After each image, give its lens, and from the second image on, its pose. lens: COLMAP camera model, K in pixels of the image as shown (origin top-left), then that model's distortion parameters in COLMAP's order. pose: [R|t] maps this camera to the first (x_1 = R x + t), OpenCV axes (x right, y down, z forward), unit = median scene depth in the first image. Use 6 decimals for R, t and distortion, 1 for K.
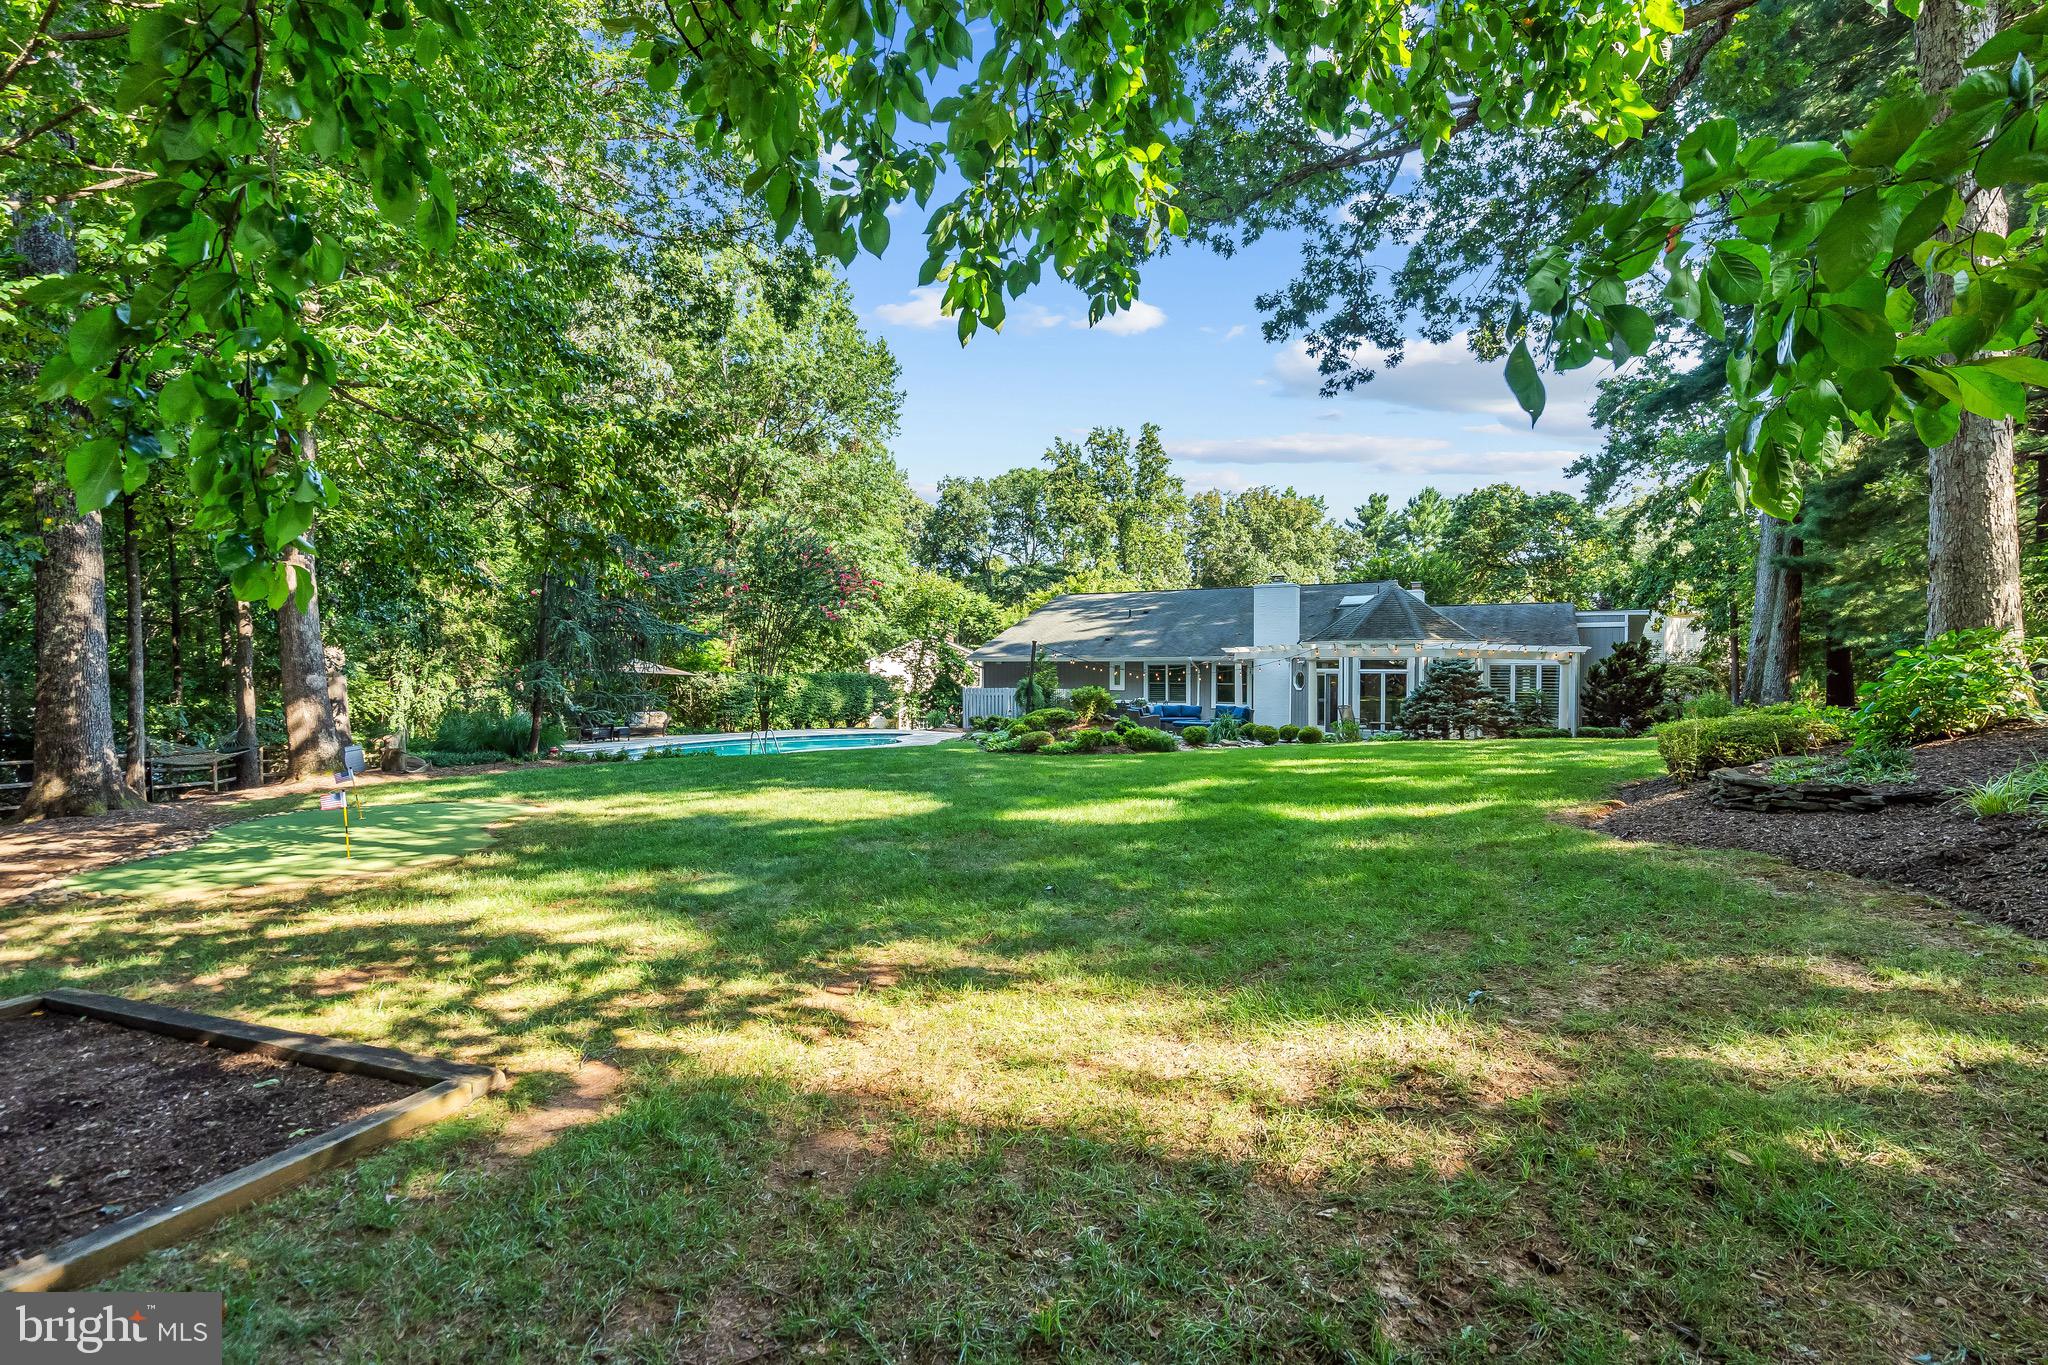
lens RADIAL K [[932.1, 0, 1032.6], [0, 932.1, 684.7], [0, 0, 1]] dist [0.000905, 0.000291]
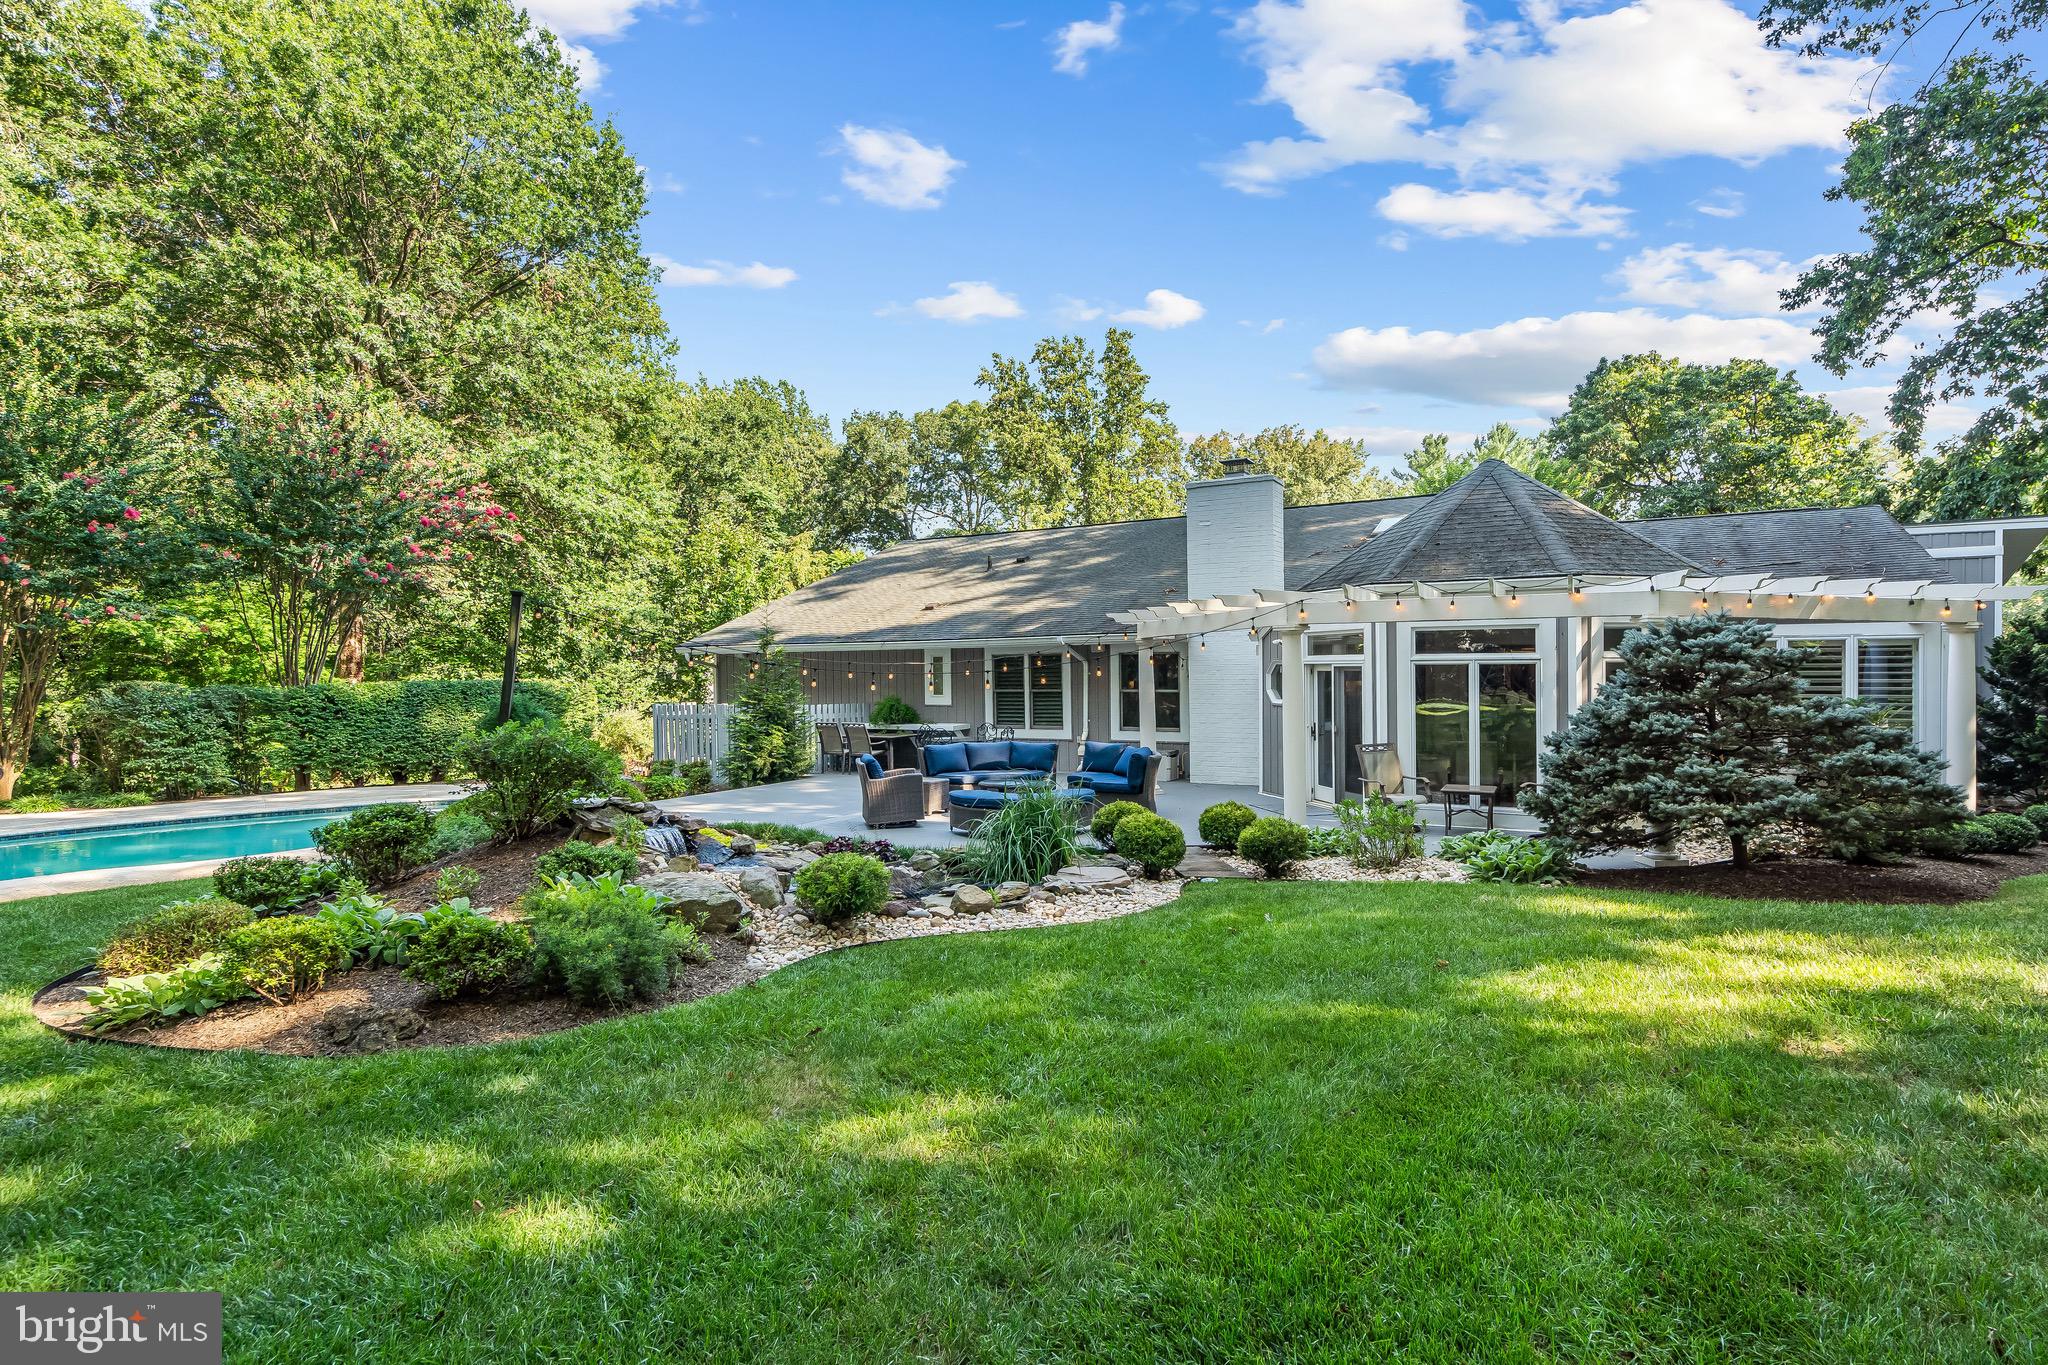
lens RADIAL K [[1022.7, 0, 1014.8], [0, 1022.7, 677.1], [0, 0, 1]] dist [0.004387, 0.000980]
pose [[0.999312, -0.013392, -0.034591, 0.068507], [0.013161, 0.999890, -0.006885, -0.002114], [0.034680, 0.006425, 0.999378, 0.195559]]
